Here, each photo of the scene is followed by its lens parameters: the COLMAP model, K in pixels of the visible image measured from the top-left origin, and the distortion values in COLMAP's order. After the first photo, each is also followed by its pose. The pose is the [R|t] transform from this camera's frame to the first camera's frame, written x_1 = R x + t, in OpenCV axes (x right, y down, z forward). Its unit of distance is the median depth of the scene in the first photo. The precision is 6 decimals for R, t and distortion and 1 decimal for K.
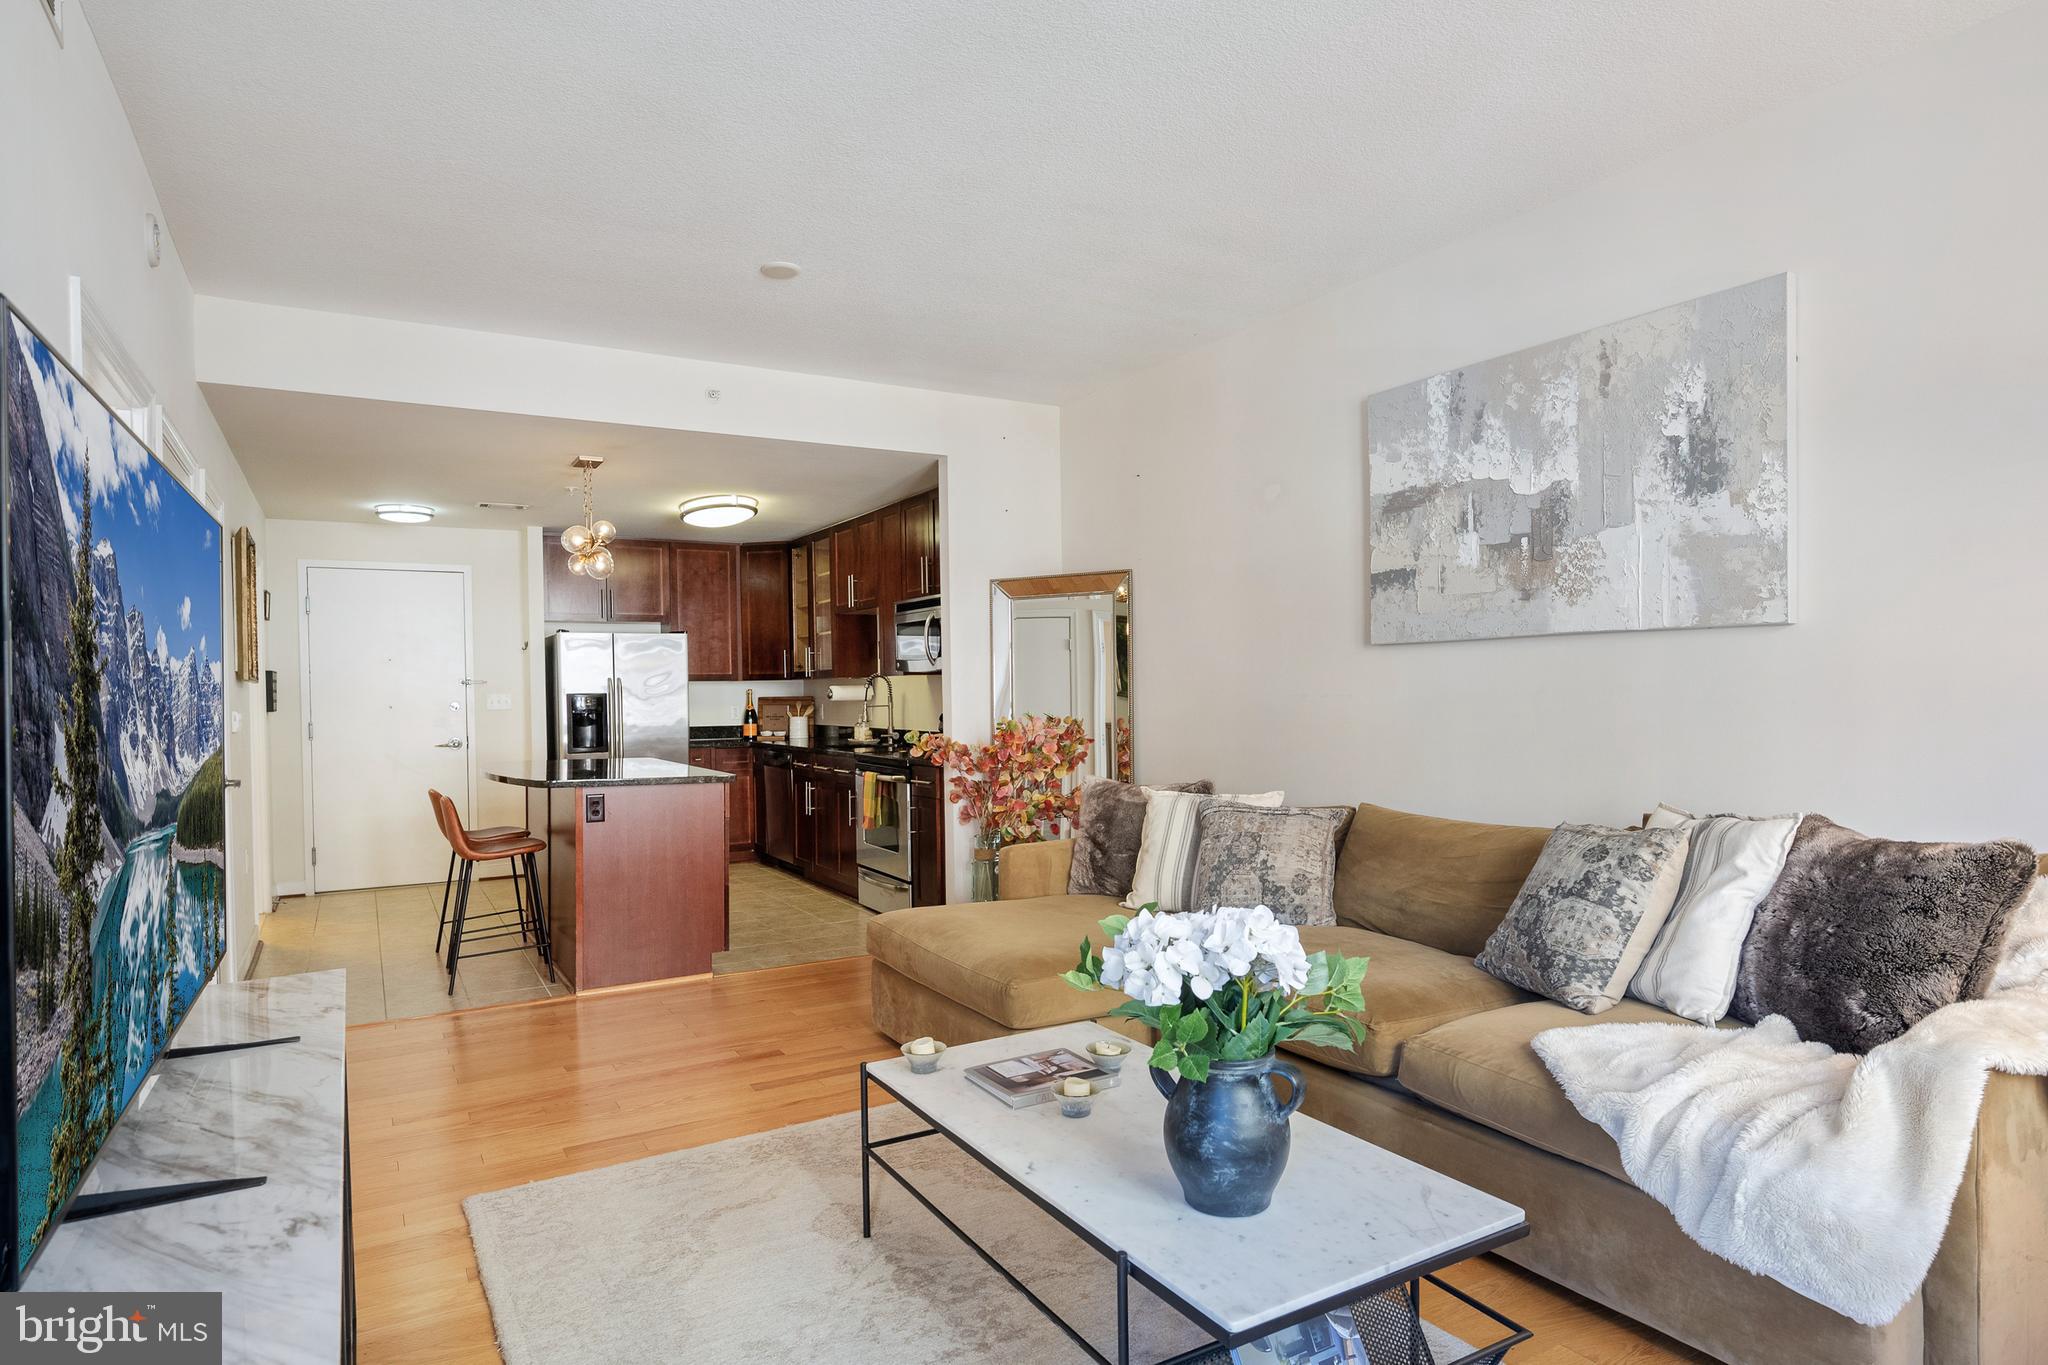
lens RADIAL K [[1135.5, 0, 1022.4], [0, 1135.5, 708.8], [0, 0, 1]] dist [-0.001077, -0.001238]
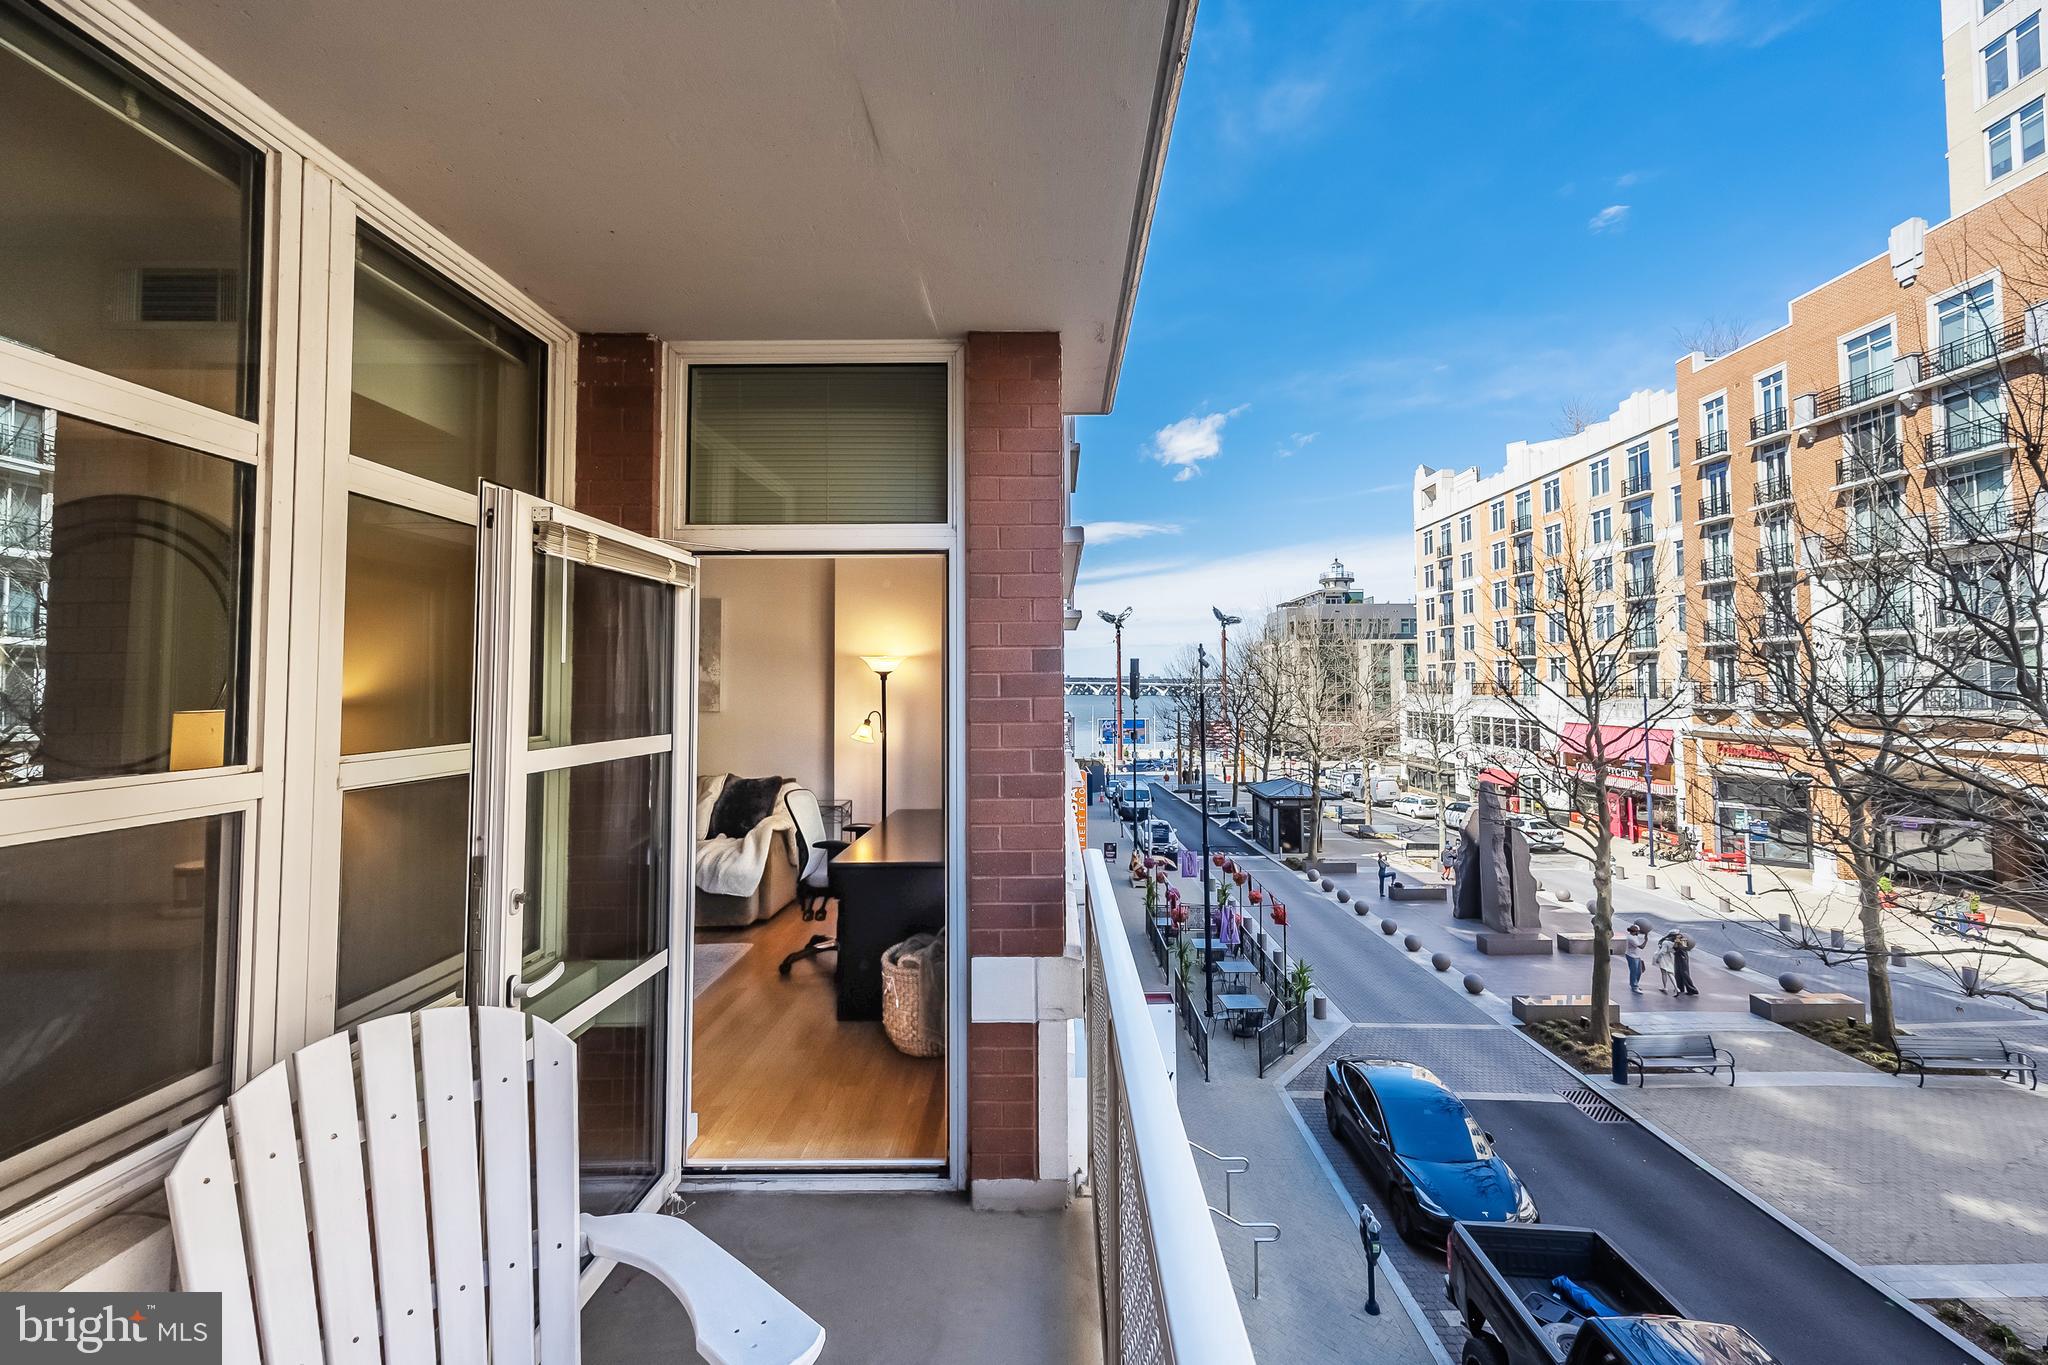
lens RADIAL K [[818.2, 0, 1033.8], [0, 818.2, 666.3], [0, 0, 1]] dist [-0.000002, -0.000400]
pose [[0.517261, 0.036457, 0.855051, -0.388261], [0.004526, 0.998962, -0.045331, -0.046468], [-0.855816, 0.027318, 0.516559, -0.434995]]
